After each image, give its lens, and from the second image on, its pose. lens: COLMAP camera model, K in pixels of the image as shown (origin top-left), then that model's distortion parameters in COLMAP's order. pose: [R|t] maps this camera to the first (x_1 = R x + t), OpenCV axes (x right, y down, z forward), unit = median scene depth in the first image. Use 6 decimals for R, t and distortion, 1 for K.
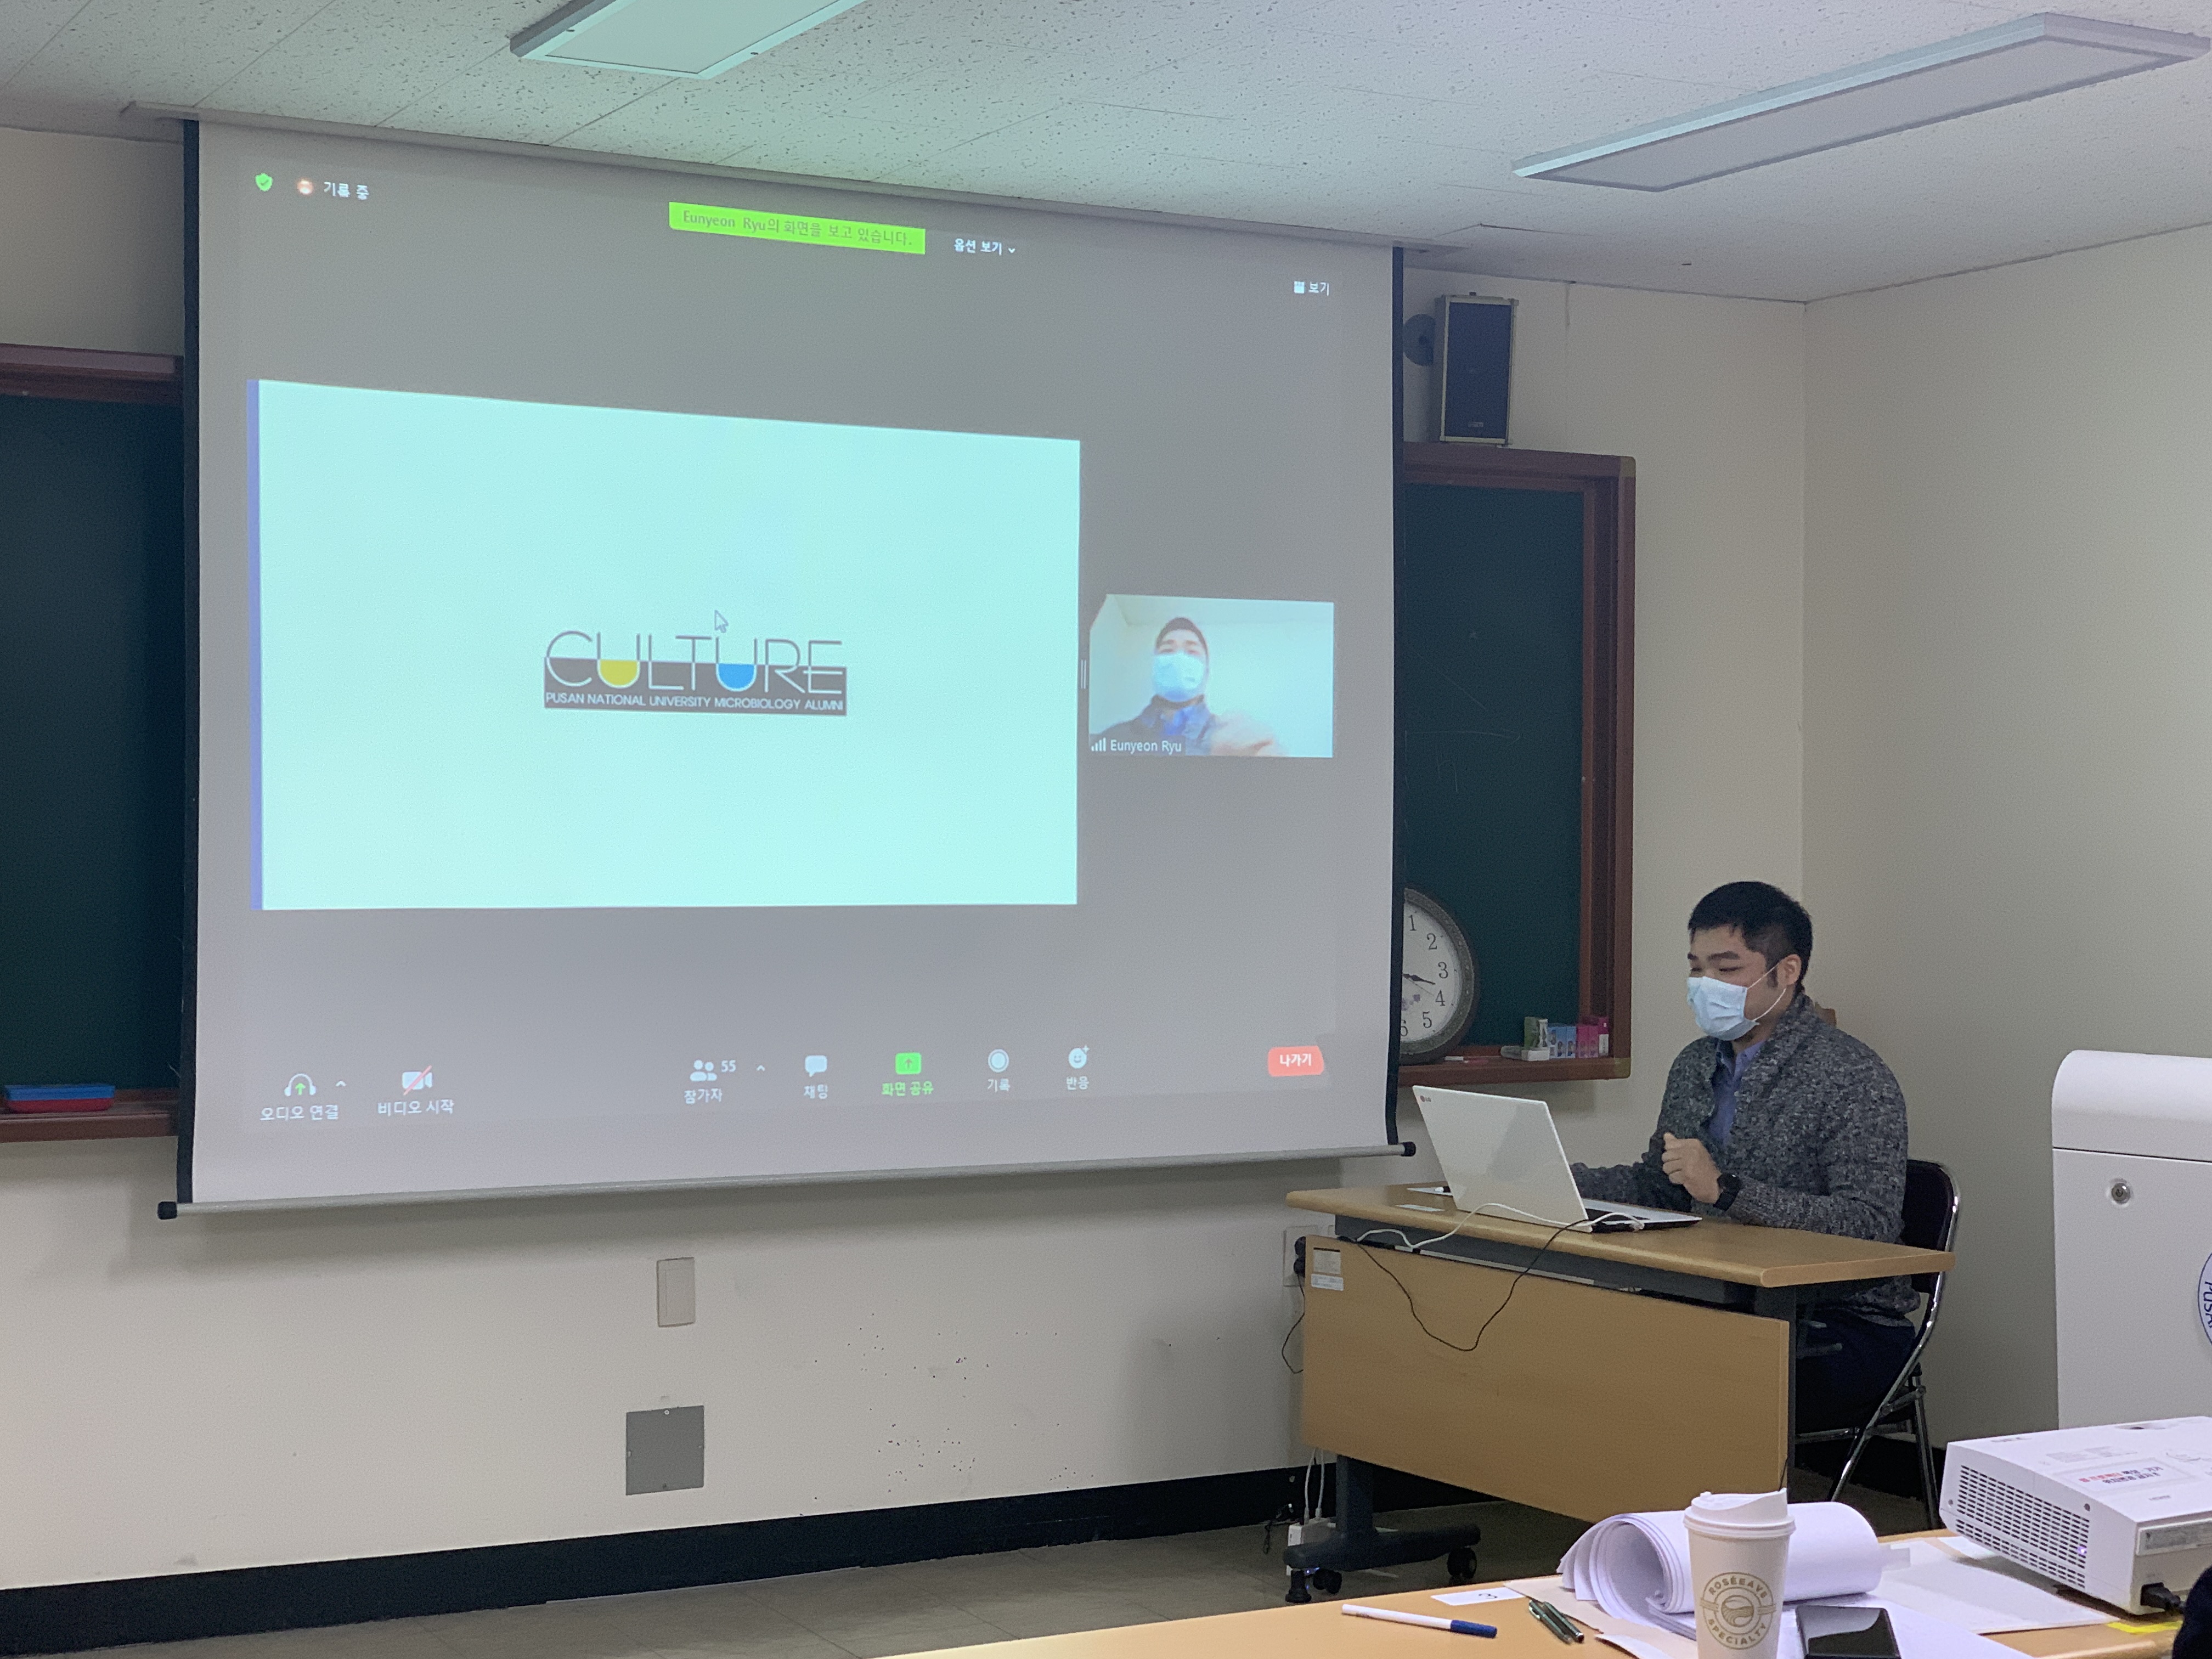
lens RADIAL K [[3425.3, 0, 1098.2], [0, 3425.3, 828.1], [0, 0, 1]] dist [0.086747, 0.000000]
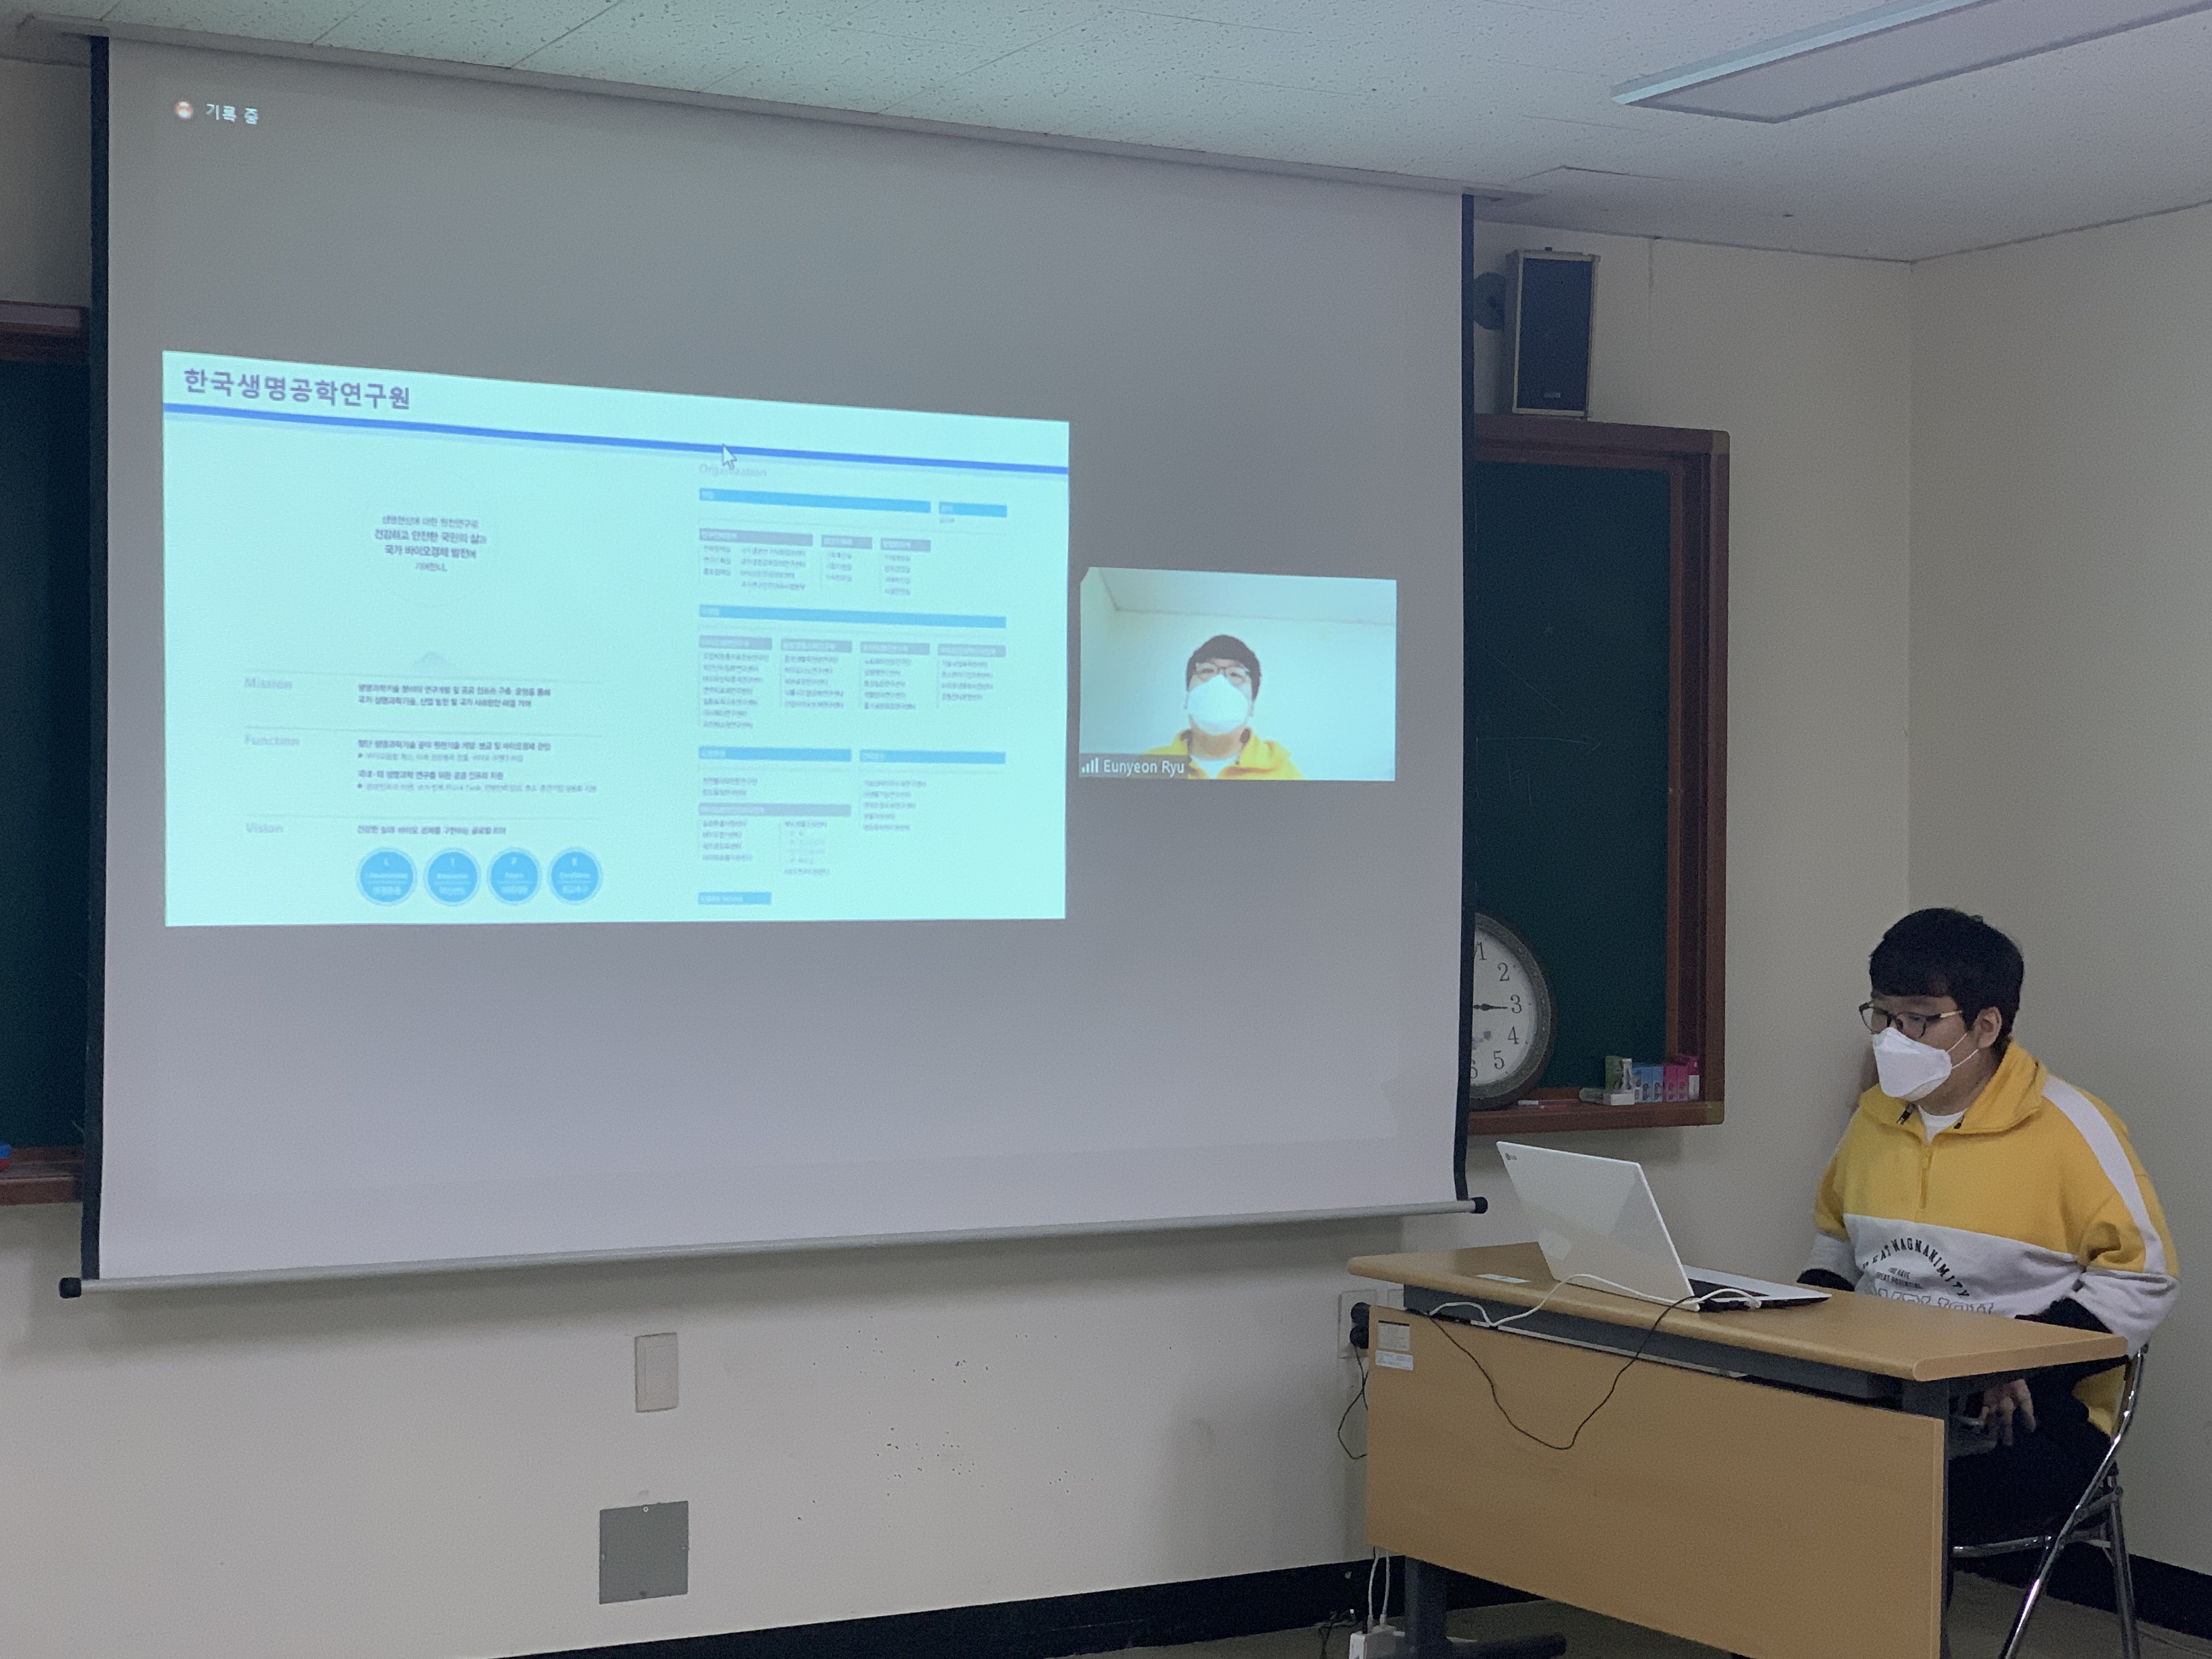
lens RADIAL K [[3425.3, 0, 1115.1], [0, 3425.3, 829.4], [0, 0, 1]] dist [0.086747, 0.000000]
pose [[0.999984, -0.000143, 0.005607, -0.009999], [0.000150, 0.999999, -0.001269, -0.003379], [-0.005606, 0.001270, 0.999983, 0.114875]]
